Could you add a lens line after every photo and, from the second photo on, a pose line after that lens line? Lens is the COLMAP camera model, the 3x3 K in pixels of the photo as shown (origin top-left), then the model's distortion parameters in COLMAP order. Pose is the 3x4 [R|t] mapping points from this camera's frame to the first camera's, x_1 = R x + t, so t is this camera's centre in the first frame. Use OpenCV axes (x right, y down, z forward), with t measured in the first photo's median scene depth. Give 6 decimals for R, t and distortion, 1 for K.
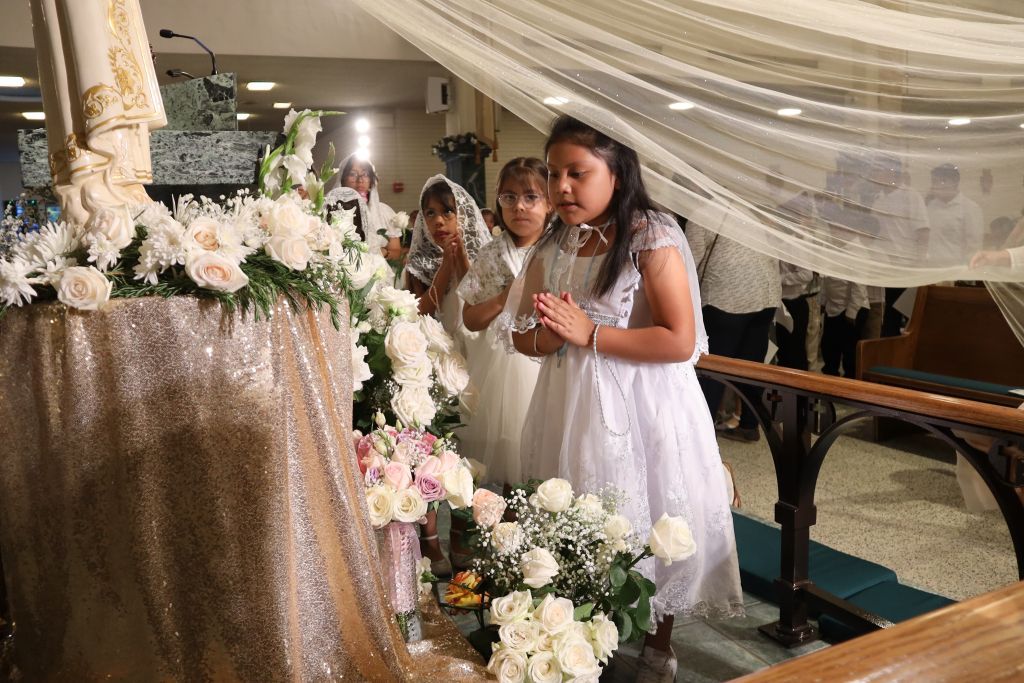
lens RADIAL K [[856.4, 0, 530.0], [0, 856.4, 348.2], [0, 0, 1]] dist [-0.183652, 0.142492]
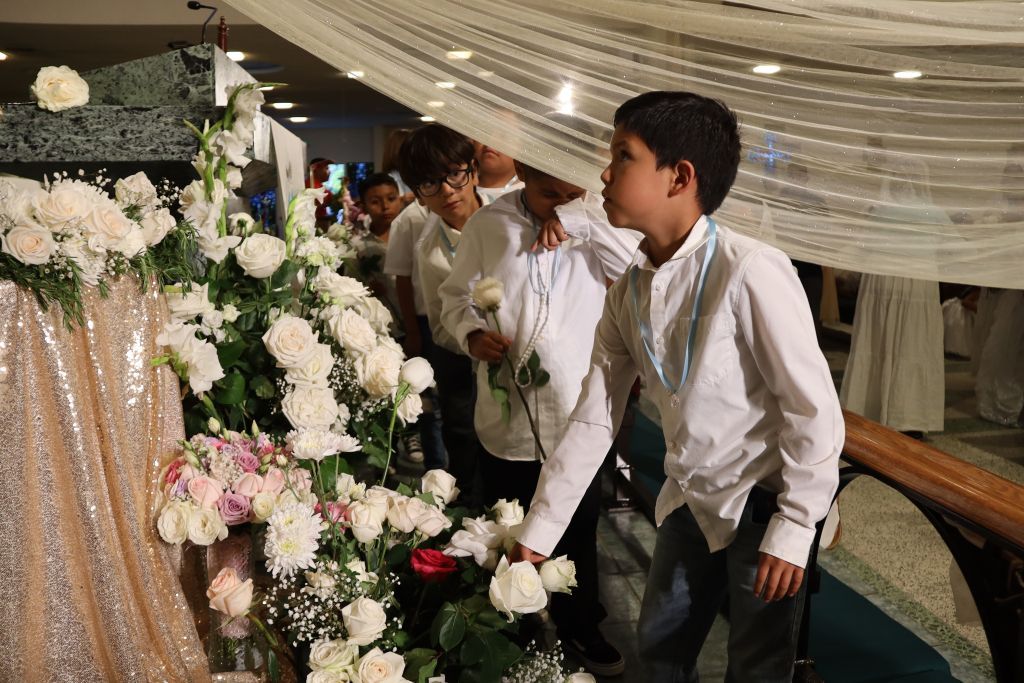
lens RADIAL K [[856.4, 0, 527.5], [0, 856.4, 346.1], [0, 0, 1]] dist [-0.183652, 0.142492]
pose [[0.959929, 0.069198, -0.271566, 0.387167], [-0.060876, 0.997385, 0.038962, -0.056843], [0.273552, -0.020869, 0.961631, 0.235887]]
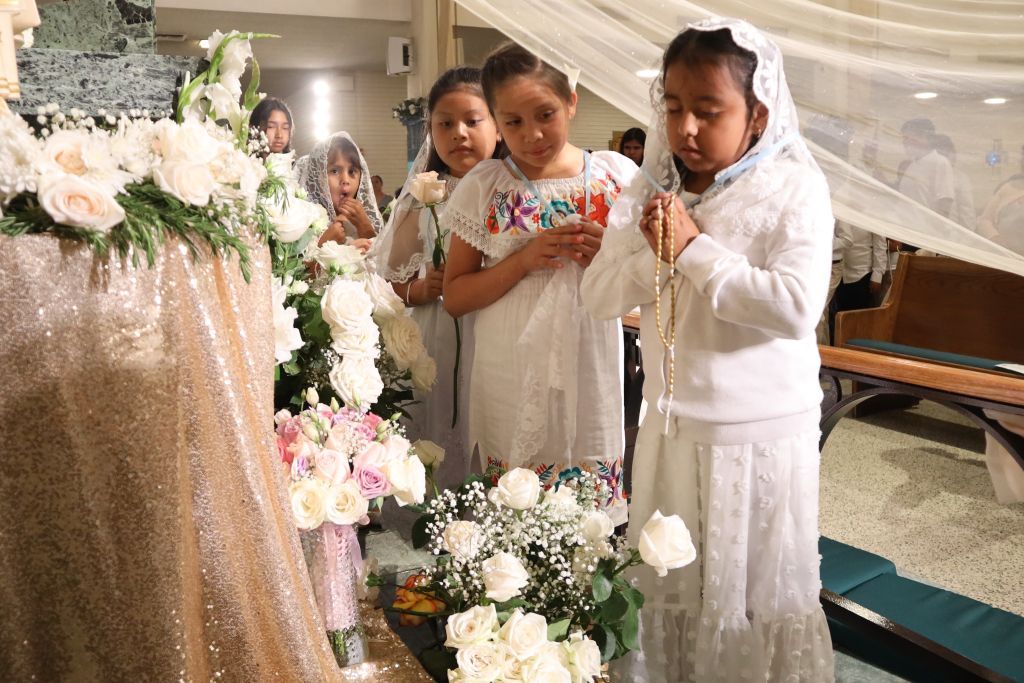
lens RADIAL K [[856.4, 0, 536.3], [0, 856.4, 337.7], [0, 0, 1]] dist [-0.183652, 0.142492]
pose [[0.998634, 0.005419, 0.051963, -0.002987], [-0.006484, 0.999772, 0.020363, 0.008962], [-0.051841, -0.020672, 0.998441, 0.179311]]
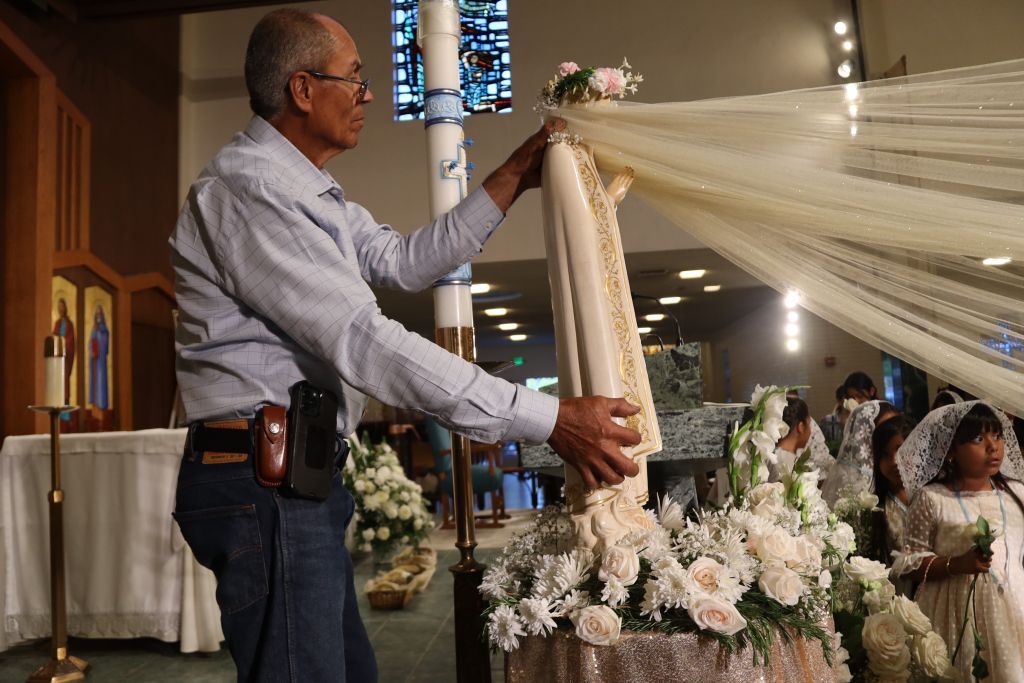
lens RADIAL K [[856.4, 0, 529.3], [0, 856.4, 343.2], [0, 0, 1]] dist [-0.183652, 0.142492]
pose [[0.880627, -0.060255, -0.469963, -0.047987], [-0.032416, 0.981894, -0.186634, -0.166427], [0.472699, 0.179590, 0.862730, -0.068026]]
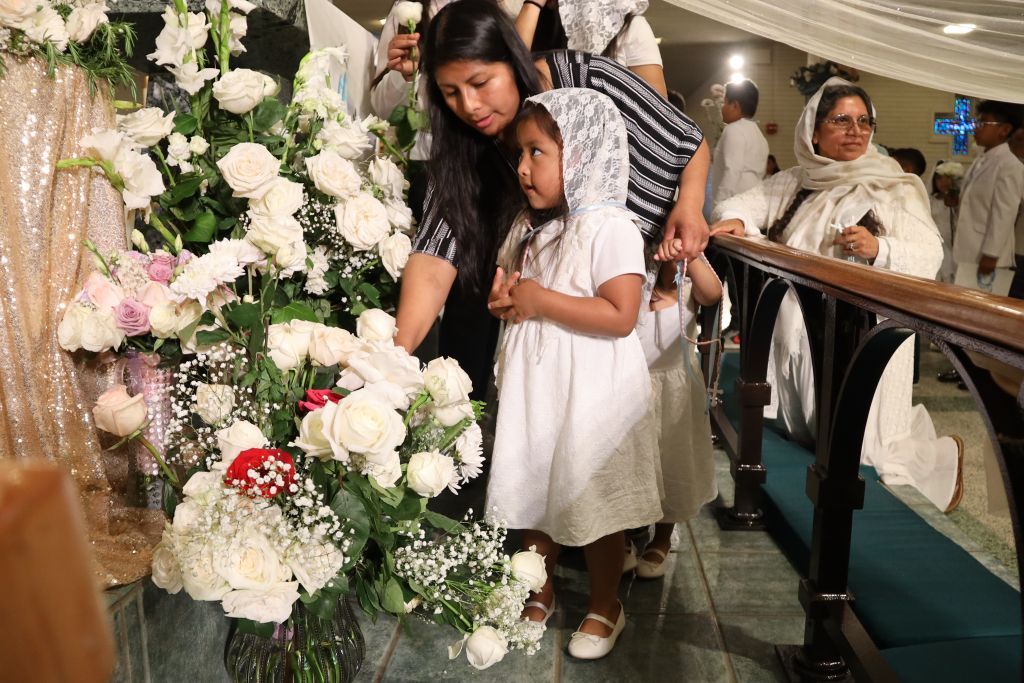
lens RADIAL K [[840.1, 0, 512.7], [0, 840.1, 343.9], [0, 0, 1]] dist [-0.089061, -0.012811]
pose [[0.869431, 0.117780, -0.479810, 0.565617], [-0.095978, 0.992932, 0.069823, 0.096676], [0.484643, -0.014655, 0.874589, 0.463358]]
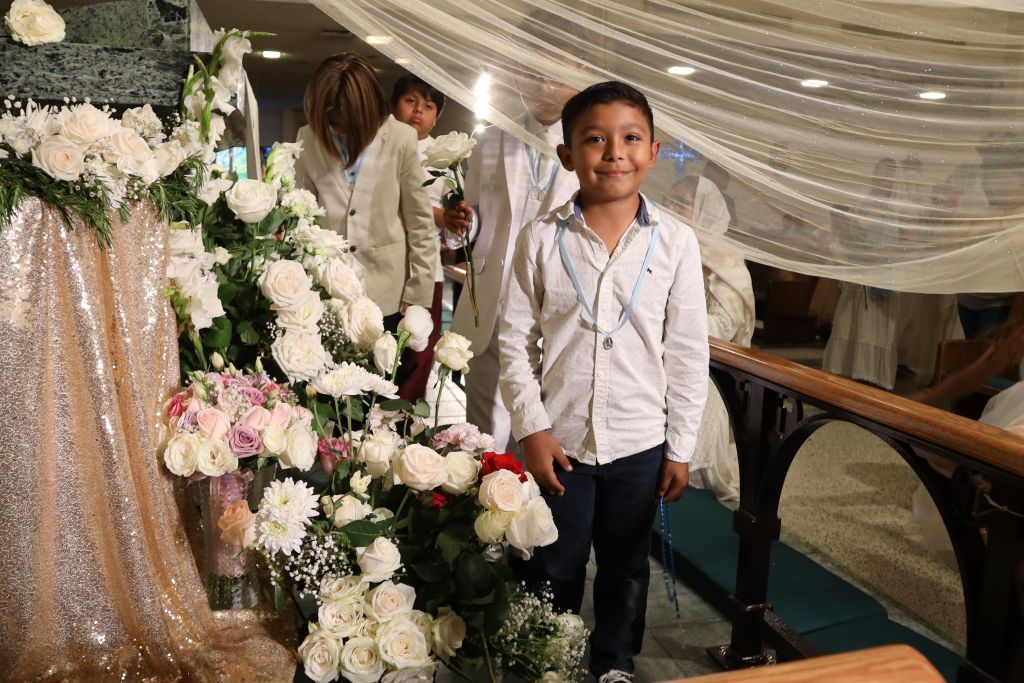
lens RADIAL K [[856.4, 0, 532.3], [0, 856.4, 339.5], [0, 0, 1]] dist [-0.183652, 0.142492]
pose [[0.984652, 0.090172, -0.149433, 0.288976], [-0.087018, 0.995826, 0.027526, 0.007323], [0.151292, -0.014100, 0.988389, 0.170832]]
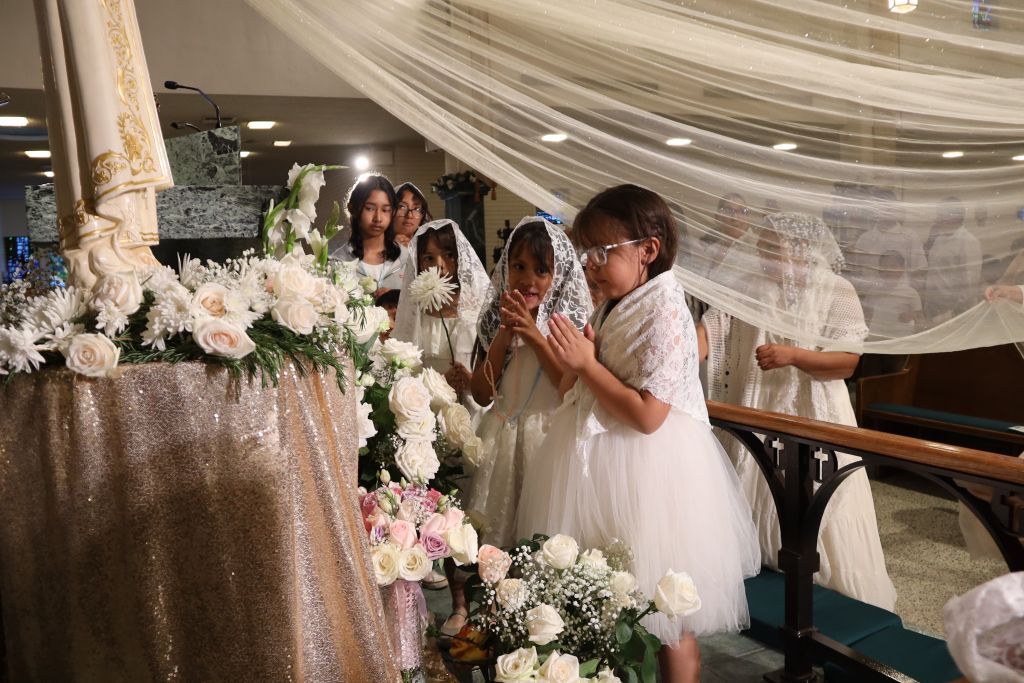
lens RADIAL K [[856.4, 0, 533.7], [0, 856.4, 342.3], [0, 0, 1]] dist [-0.183652, 0.142492]
pose [[0.999965, -0.006120, 0.005643, -0.005277], [0.006370, 0.998944, -0.045507, -0.028208], [-0.005358, 0.045541, 0.998948, -0.007443]]
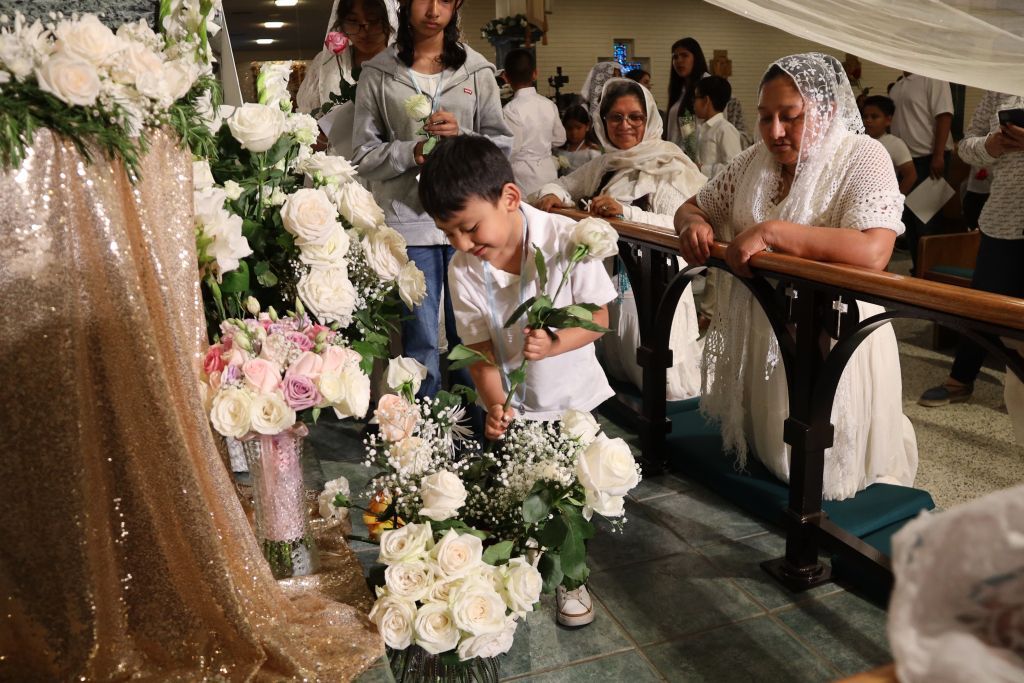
lens RADIAL K [[856.4, 0, 527.1], [0, 856.4, 340.0], [0, 0, 1]] dist [-0.183652, 0.142492]
pose [[0.996193, 0.021561, -0.084464, 0.152937], [-0.012151, 0.993816, 0.110372, 0.025295], [0.086322, -0.108926, 0.990295, 0.230414]]
